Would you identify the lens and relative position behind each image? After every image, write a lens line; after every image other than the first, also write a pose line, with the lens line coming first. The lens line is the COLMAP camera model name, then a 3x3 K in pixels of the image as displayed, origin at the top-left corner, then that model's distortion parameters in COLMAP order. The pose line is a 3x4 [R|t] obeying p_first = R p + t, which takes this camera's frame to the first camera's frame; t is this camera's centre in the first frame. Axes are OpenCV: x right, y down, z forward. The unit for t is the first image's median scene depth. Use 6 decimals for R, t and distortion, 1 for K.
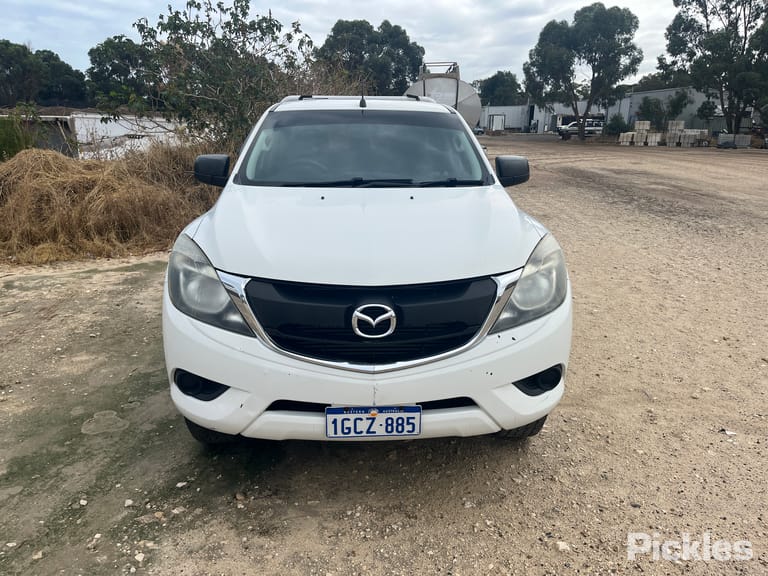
lens RADIAL K [[581.9, 0, 379.6], [0, 581.9, 287.6], [0, 0, 1]] dist [0.063577, -0.090160]
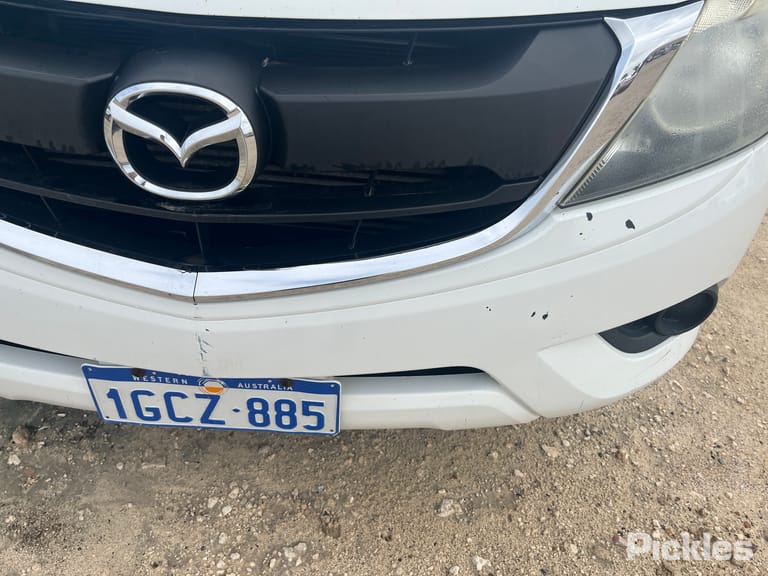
lens RADIAL K [[581.9, 0, 379.6], [0, 581.9, 287.6], [0, 0, 1]] dist [0.063577, -0.090160]
pose [[0.994347, 0.100929, -0.032976, 0.101190], [-0.080599, 0.919644, 0.384394, 0.002239], [0.069122, -0.379563, 0.922580, 0.672442]]
